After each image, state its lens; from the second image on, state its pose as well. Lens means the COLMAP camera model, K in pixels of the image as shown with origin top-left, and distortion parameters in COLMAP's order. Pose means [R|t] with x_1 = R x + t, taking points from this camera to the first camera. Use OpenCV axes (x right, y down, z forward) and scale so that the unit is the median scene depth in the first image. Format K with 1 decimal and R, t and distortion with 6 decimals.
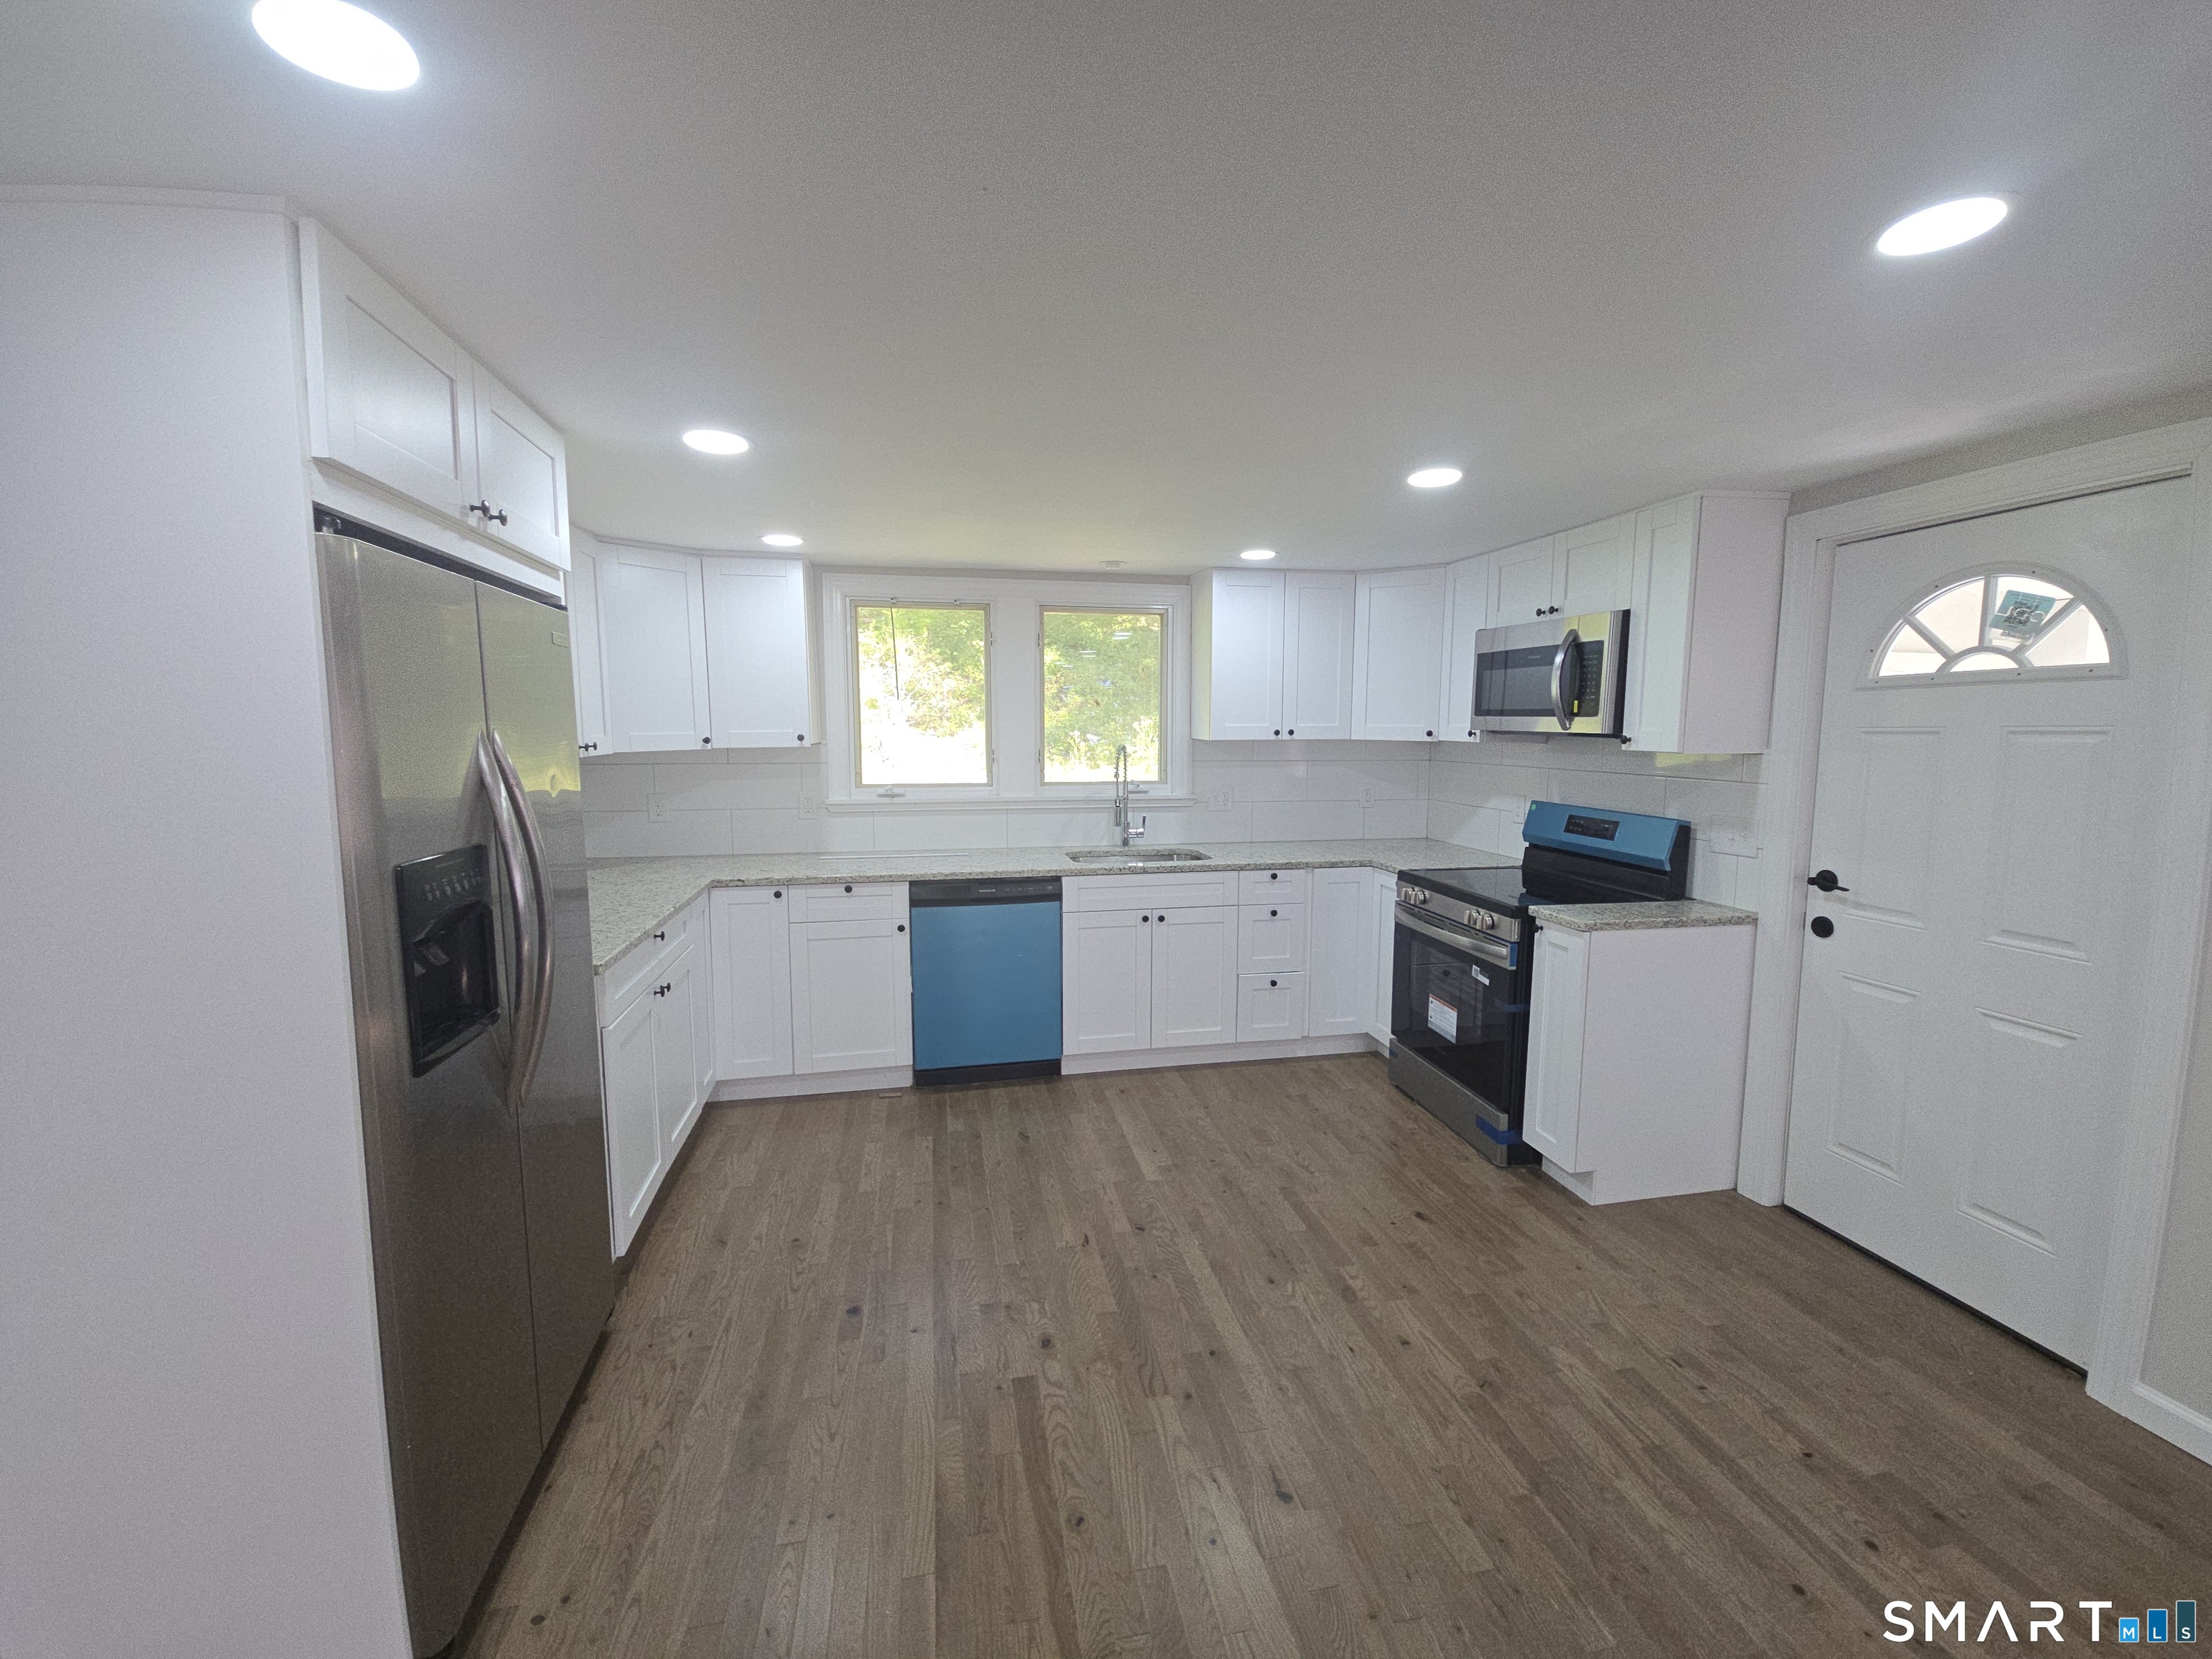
lens RADIAL K [[901.0, 0, 1117.1], [0, 901.0, 815.1], [0, 0, 1]] dist [0.011302, -0.003379]
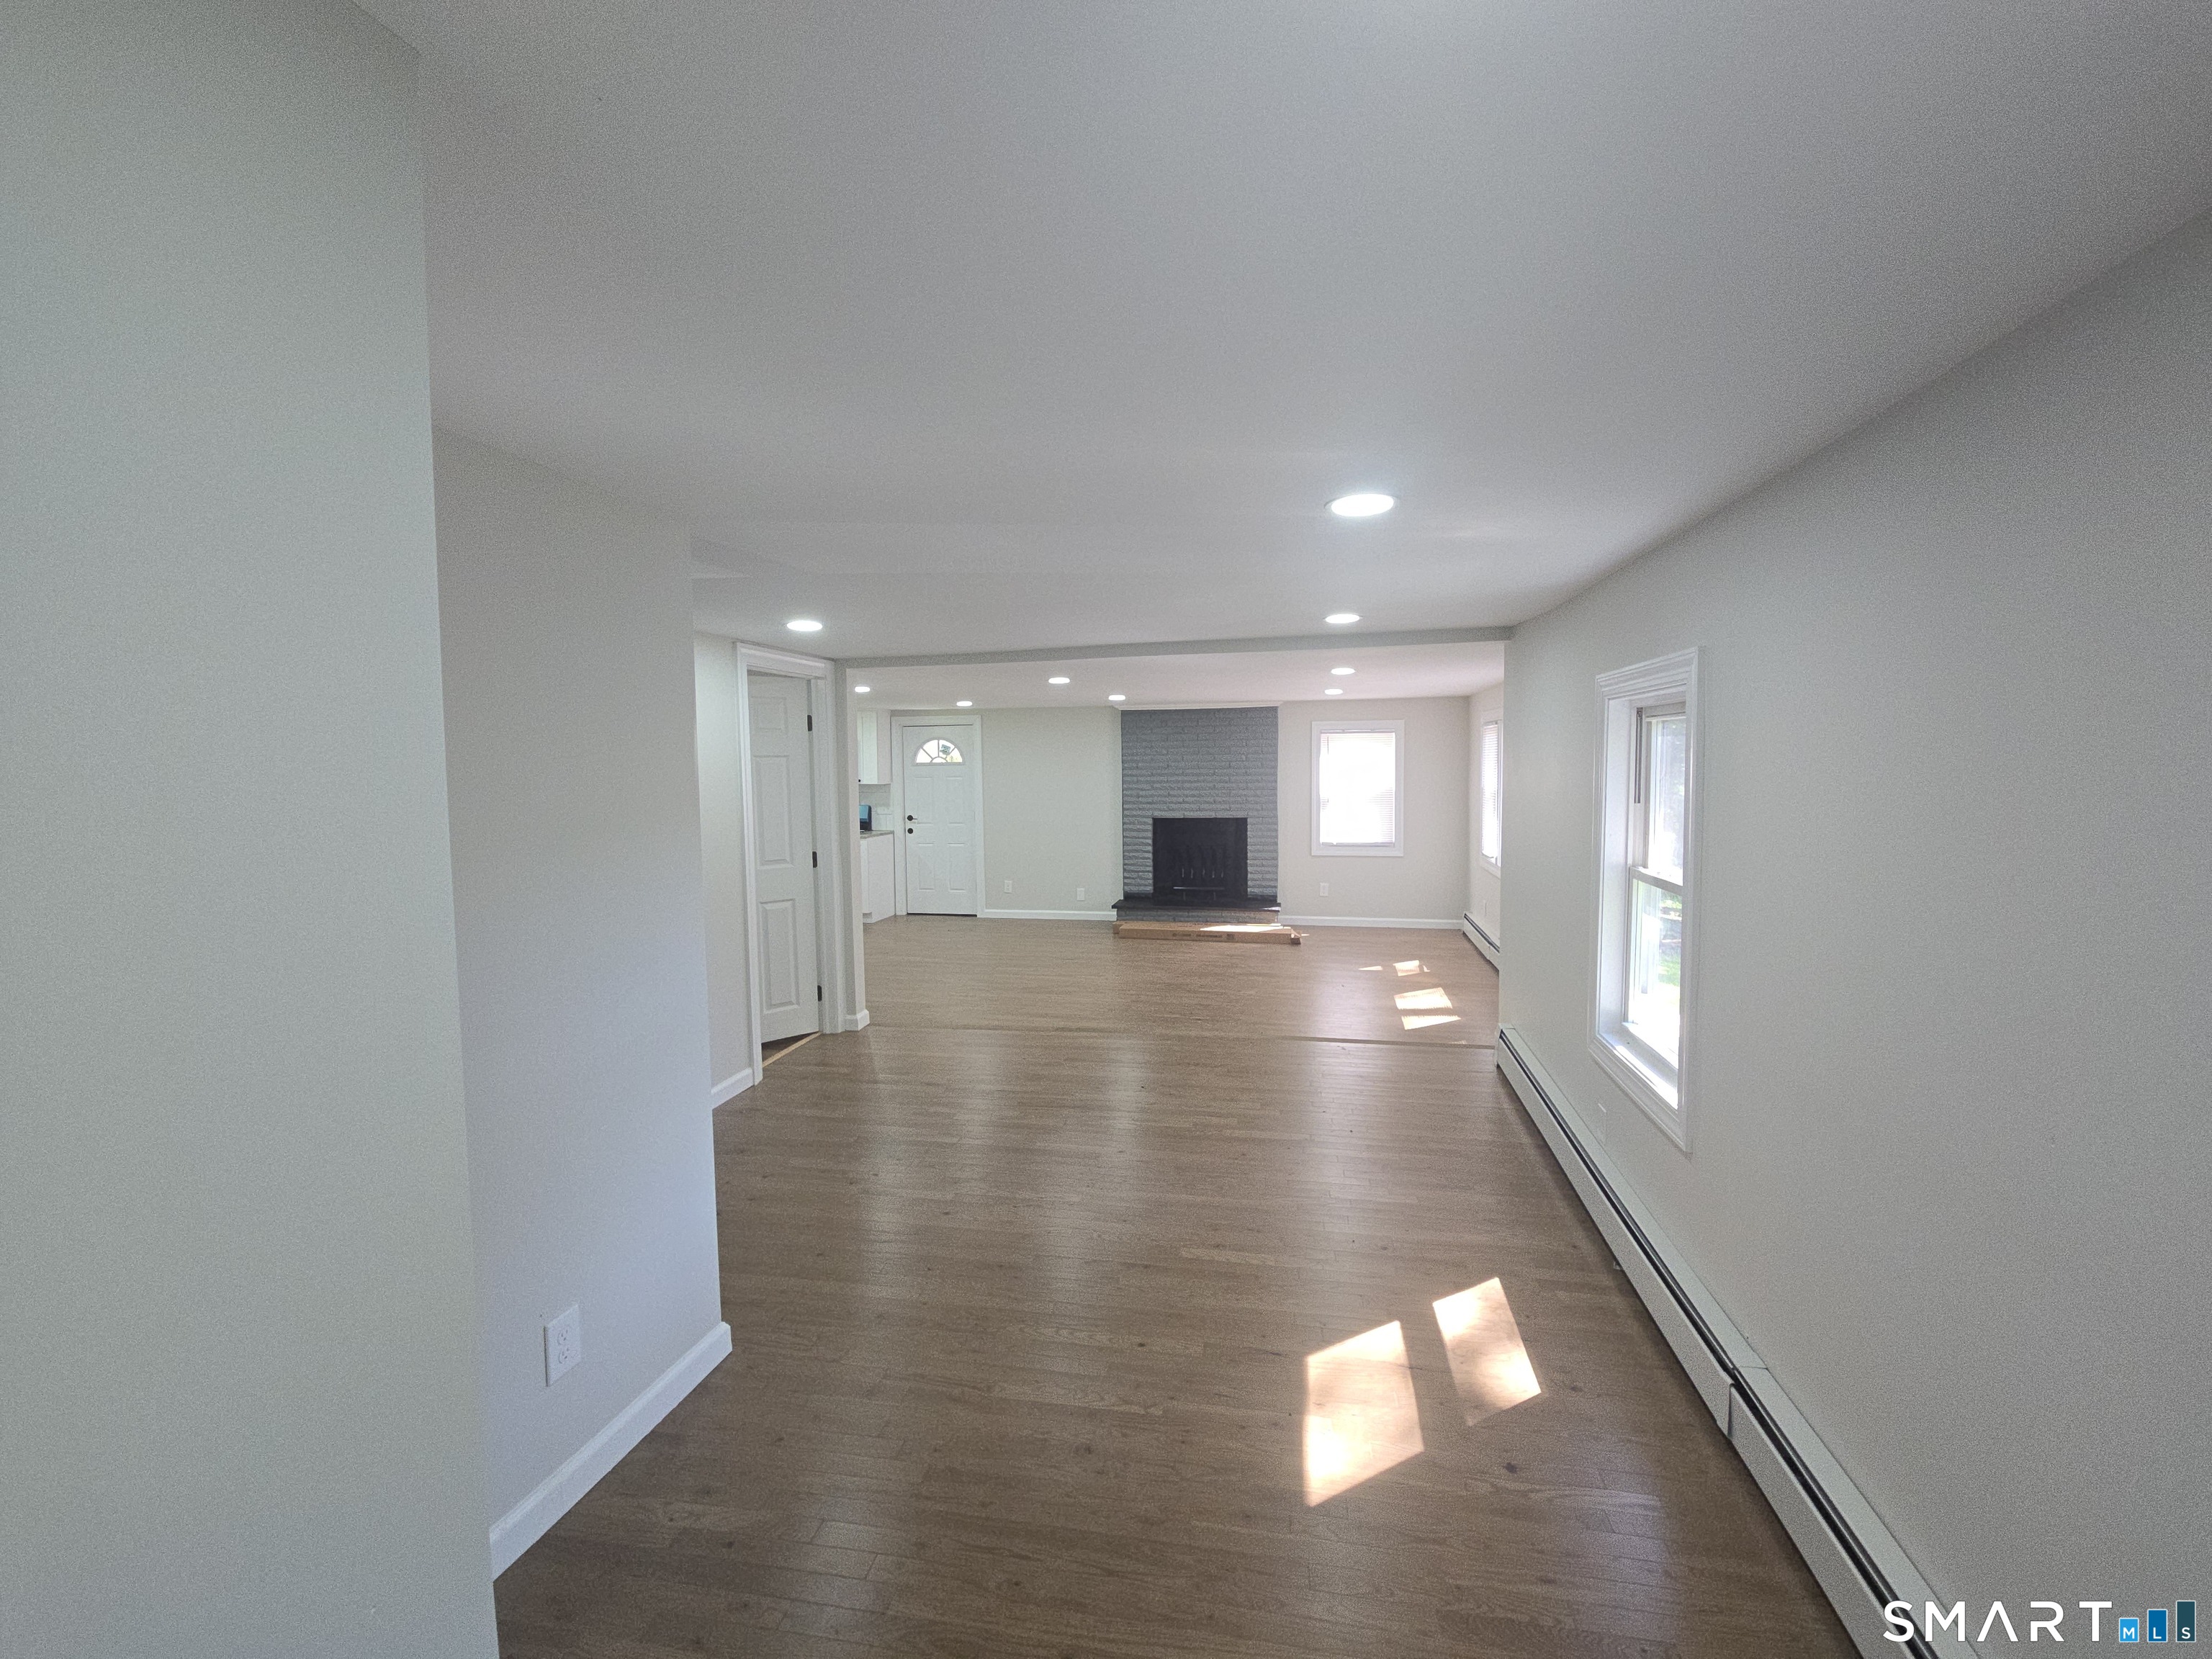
lens RADIAL K [[901.0, 0, 1117.1], [0, 901.0, 815.1], [0, 0, 1]] dist [0.011302, -0.003379]
pose [[0.396772, -0.060817, 0.915900, -1.760972], [0.100122, 0.994717, 0.022677, 0.049943], [-0.912441, 0.082705, 0.400764, -0.966546]]
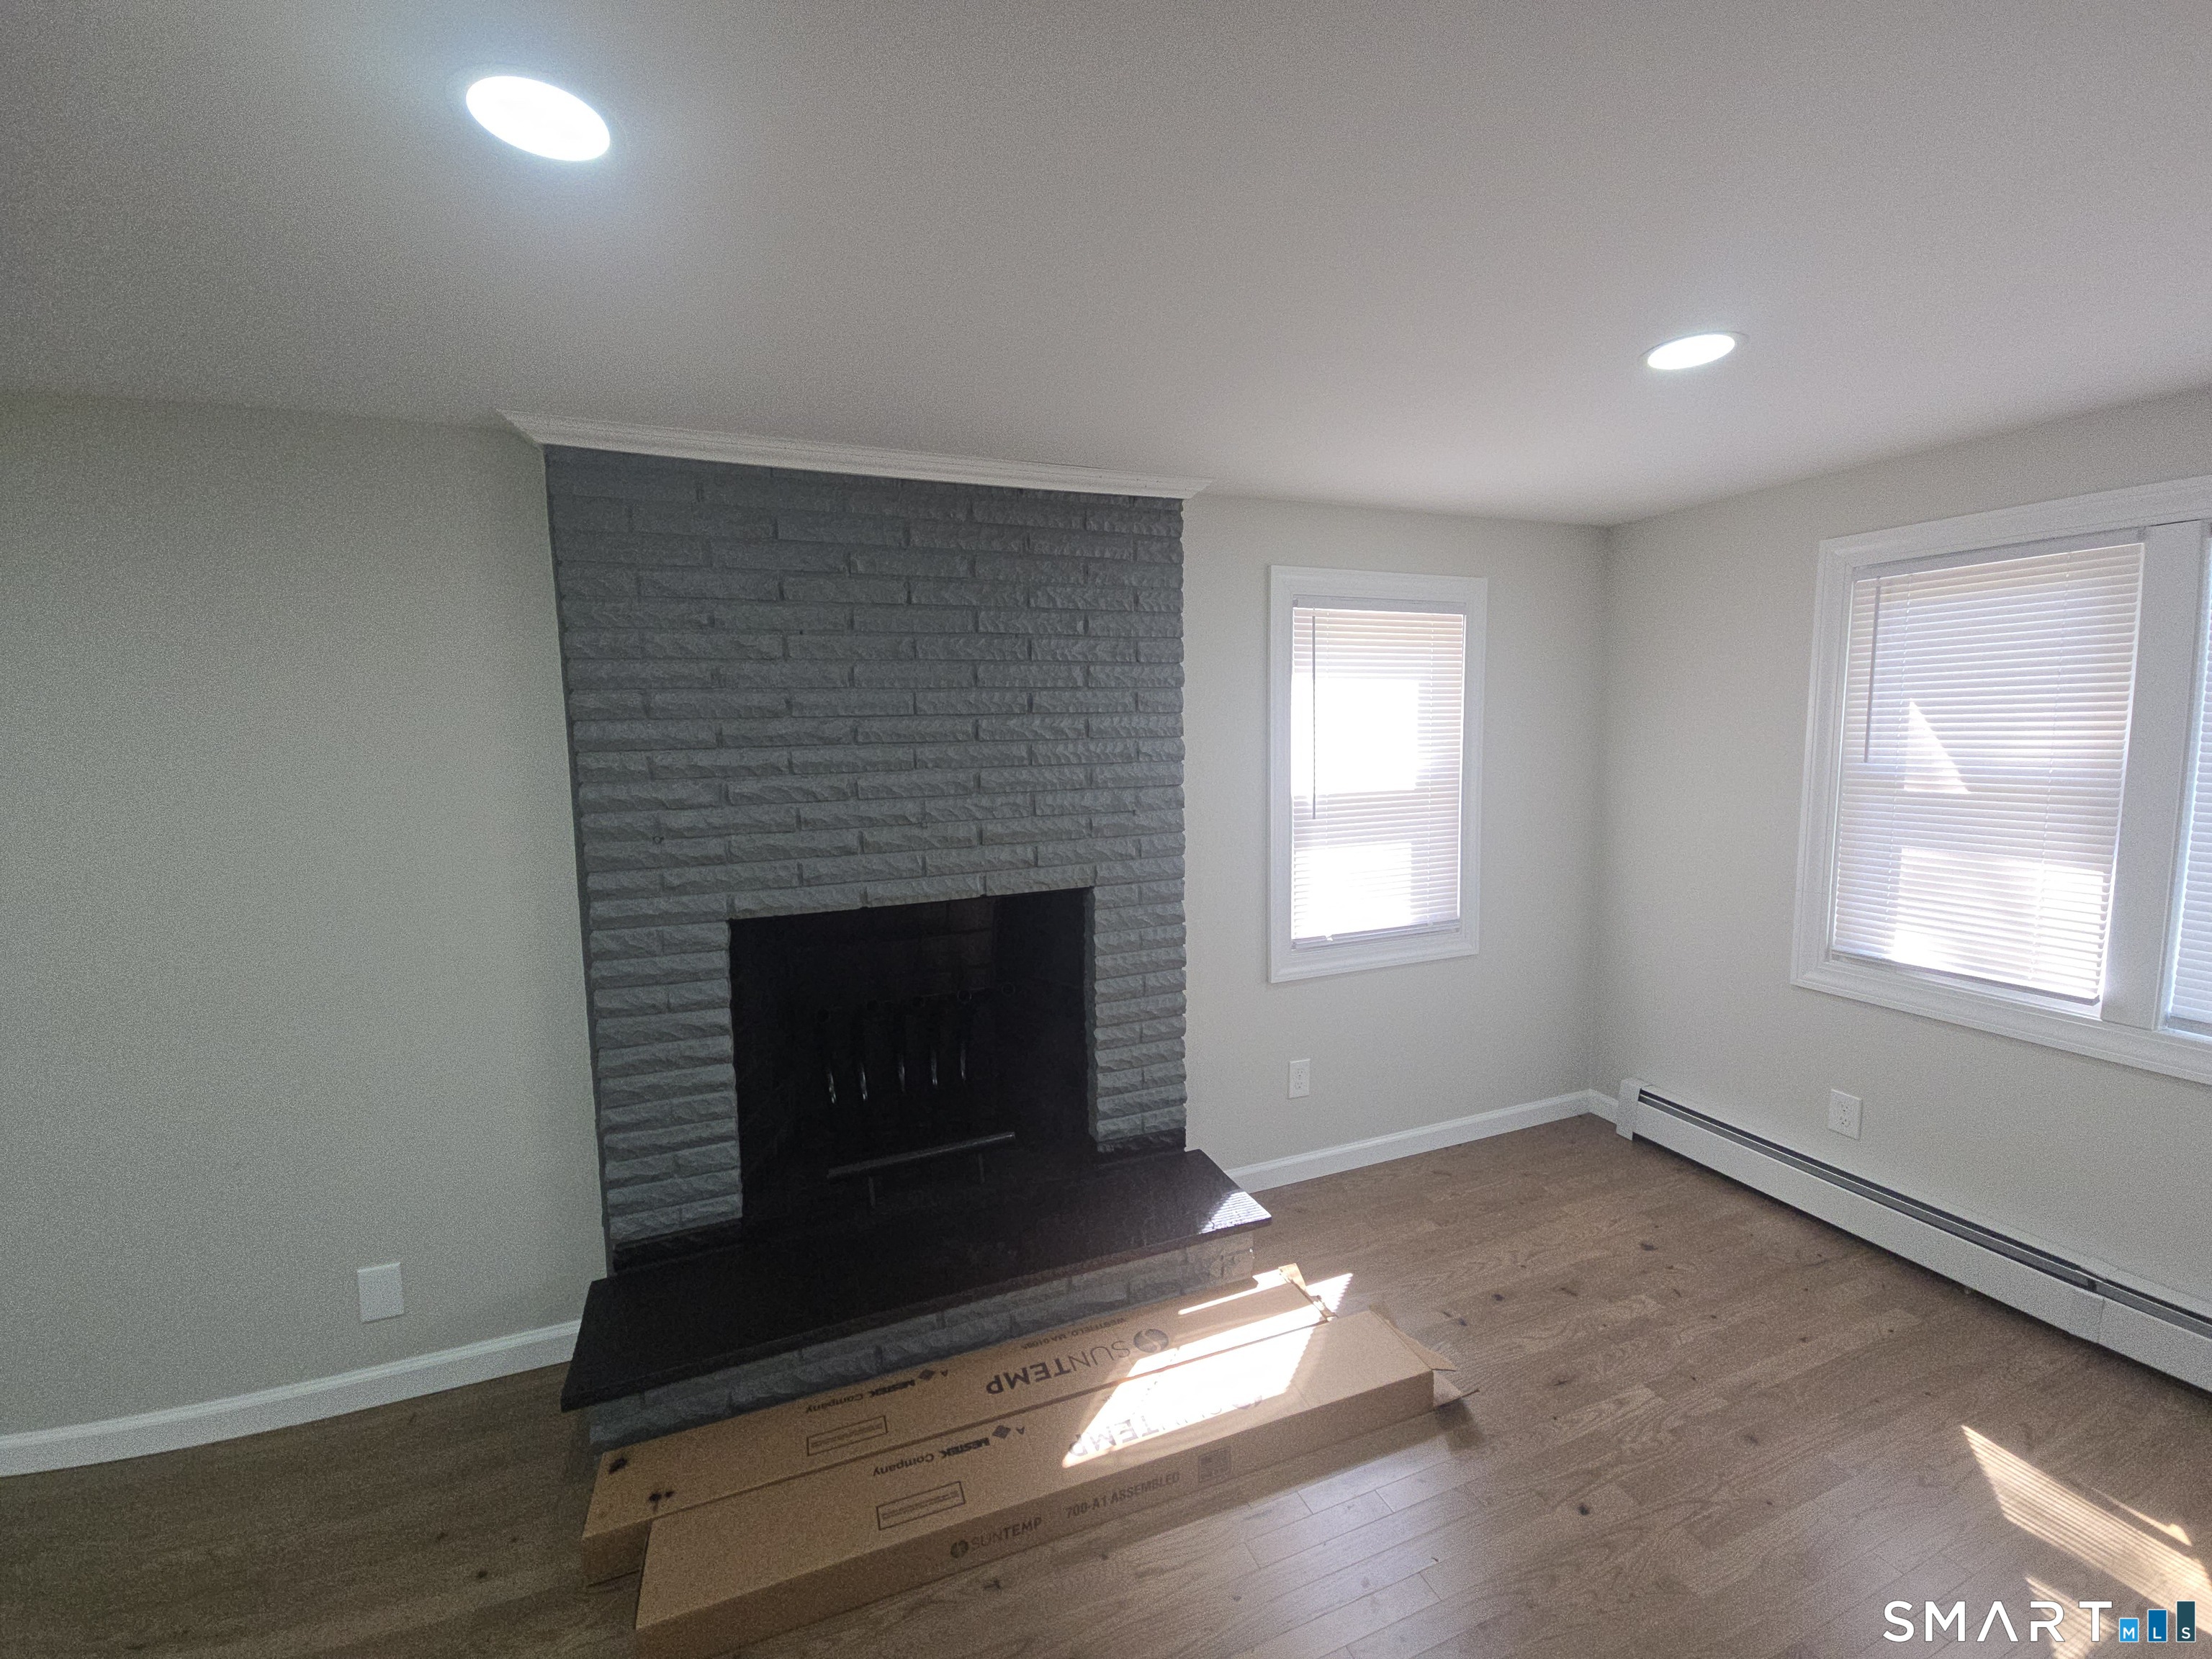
lens RADIAL K [[901.0, 0, 1117.1], [0, 901.0, 815.1], [0, 0, 1]] dist [0.011302, -0.003379]
pose [[-0.180960, -0.095234, 0.978869, 0.063997], [0.111279, 0.986926, 0.116590, 0.009722], [-0.977175, 0.130026, -0.167997, -0.157138]]
